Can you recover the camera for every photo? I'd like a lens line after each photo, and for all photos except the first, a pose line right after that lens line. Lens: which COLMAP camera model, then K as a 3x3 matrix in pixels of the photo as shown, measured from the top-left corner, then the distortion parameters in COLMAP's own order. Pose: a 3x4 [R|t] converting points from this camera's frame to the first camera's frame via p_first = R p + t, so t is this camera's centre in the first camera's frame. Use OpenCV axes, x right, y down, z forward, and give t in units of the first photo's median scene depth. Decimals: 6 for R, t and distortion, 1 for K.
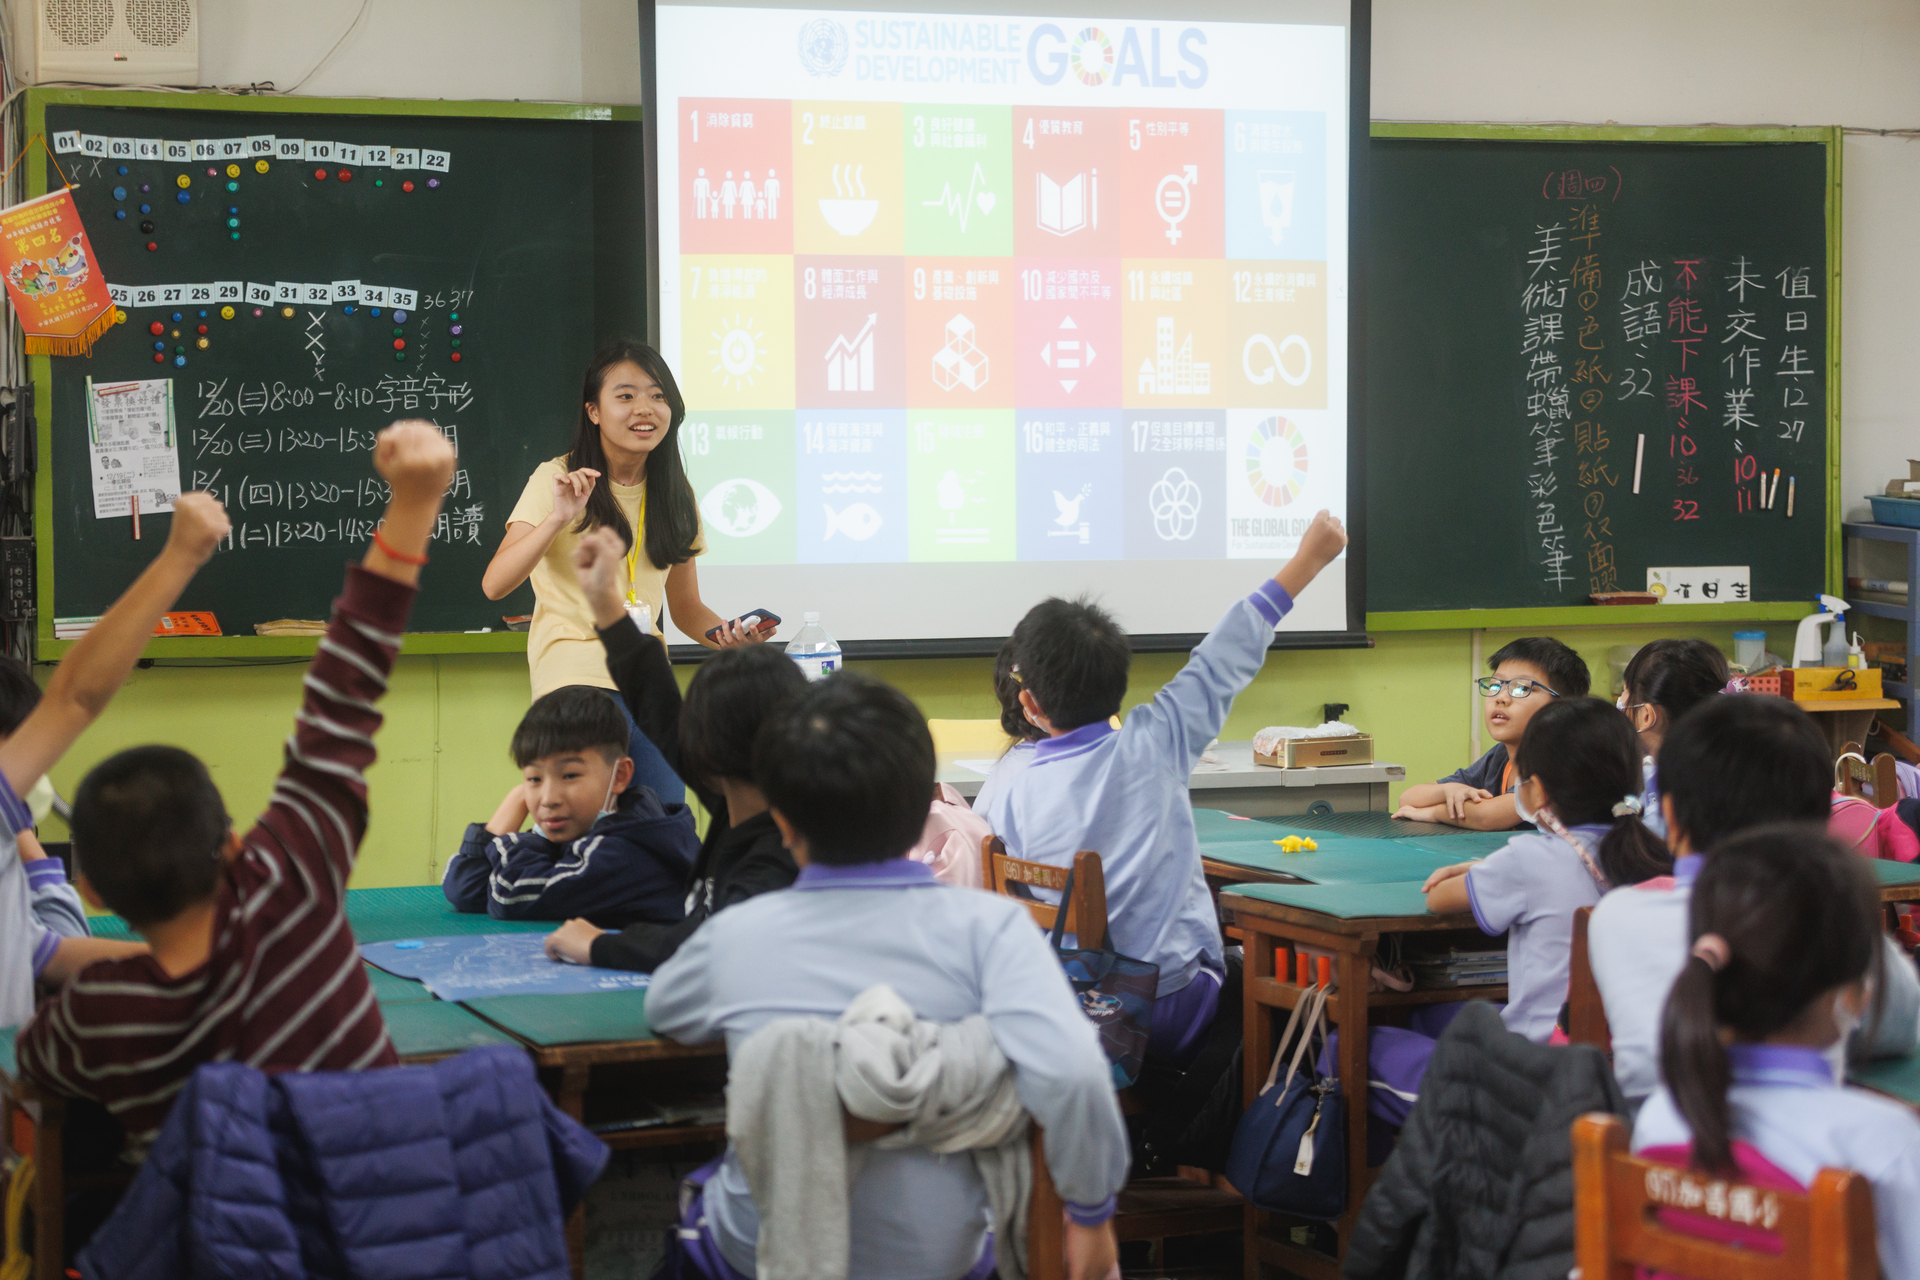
lens RADIAL K [[3867.3, 0, 961.5], [0, 3867.3, 636.0], [0, 0, 1]] dist [0.067223, 0.000000]
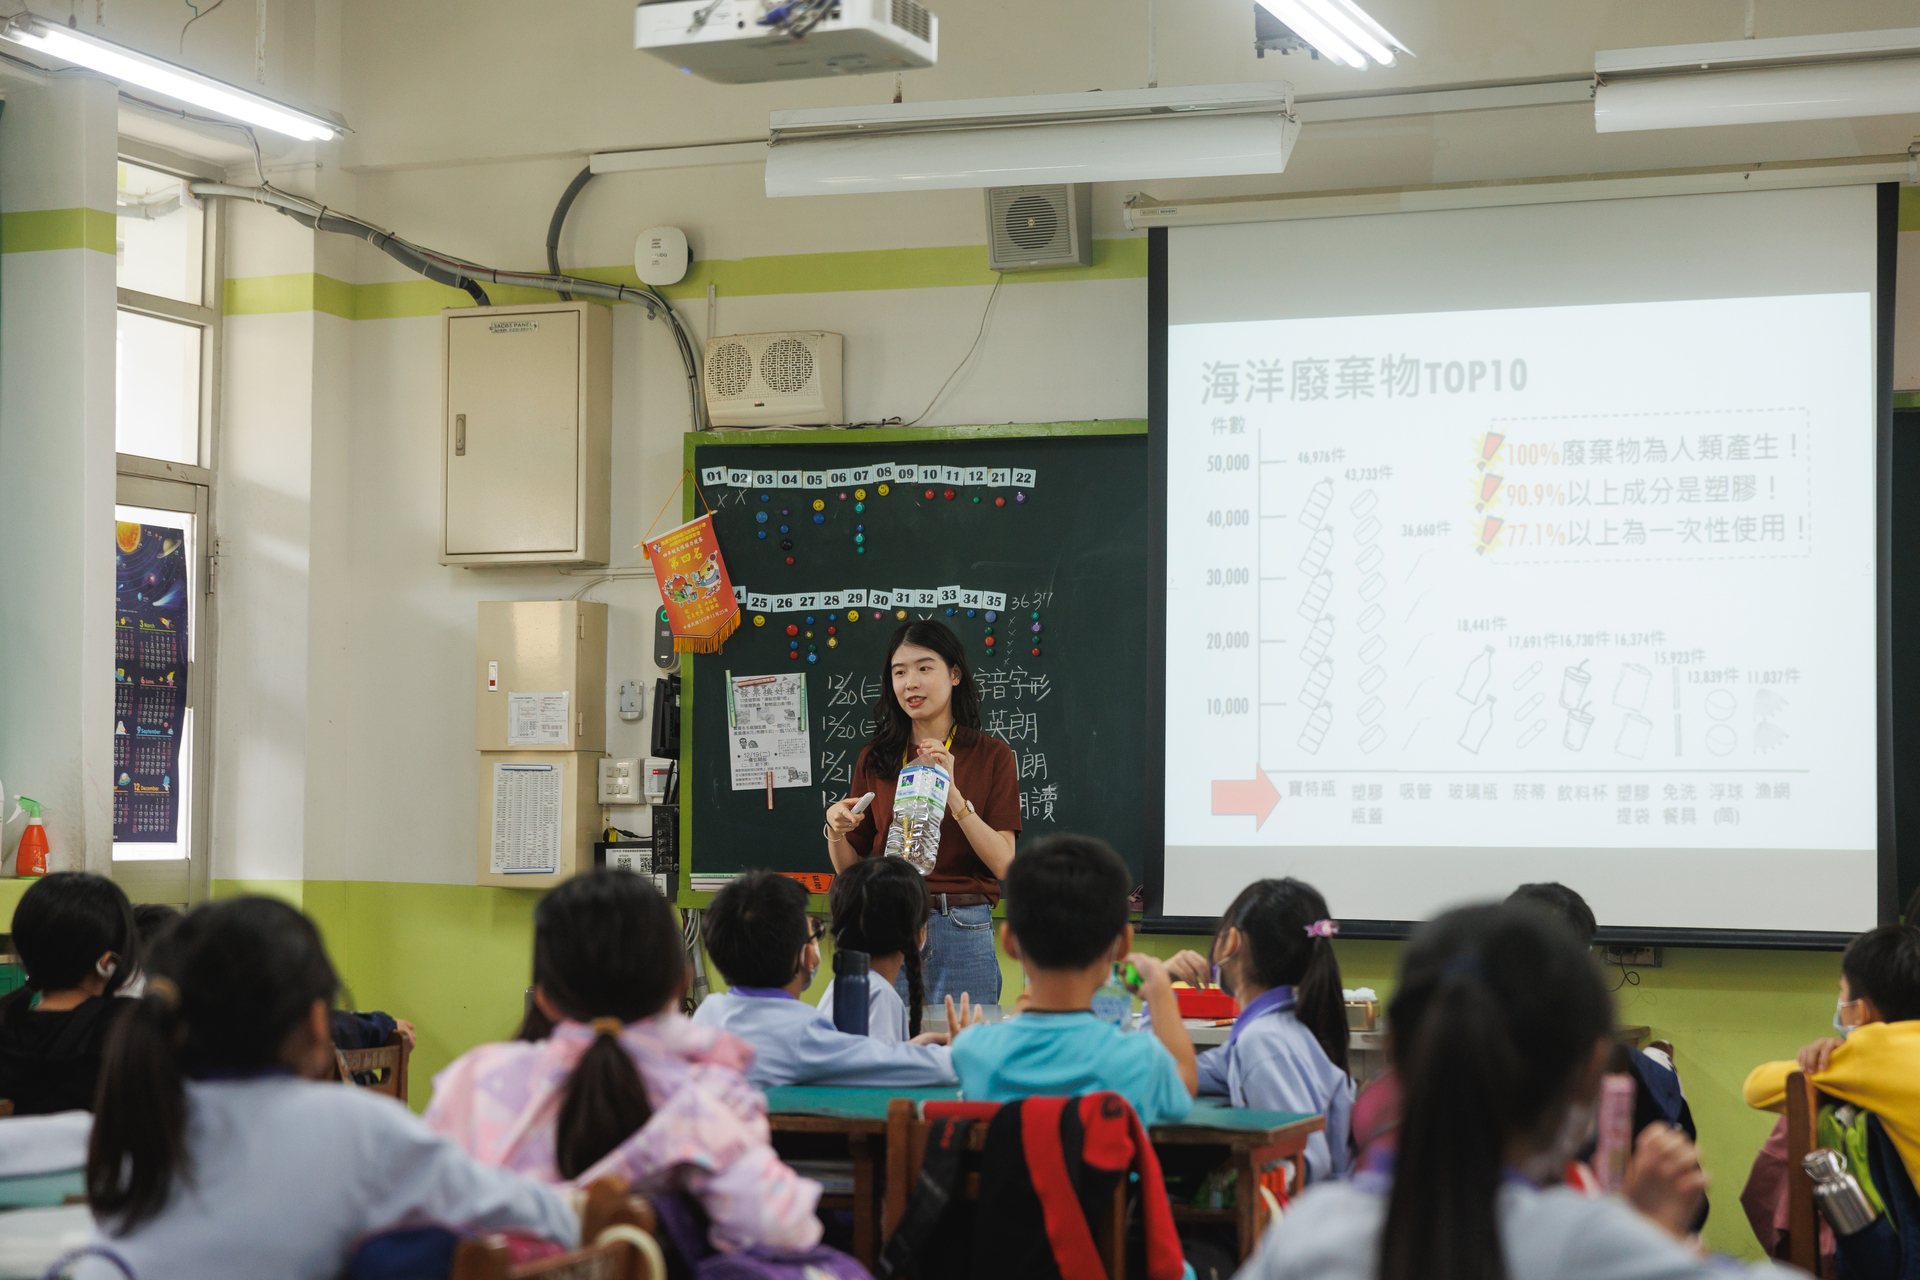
lens RADIAL K [[3867.3, 0, 957.7], [0, 3867.3, 647.7], [0, 0, 1]] dist [0.067223, 0.000000]
pose [[0.744003, -0.019851, -0.667882, 0.605109], [-0.052120, 0.994789, -0.087629, 0.025686], [0.666141, 0.100006, 0.739091, 0.167063]]
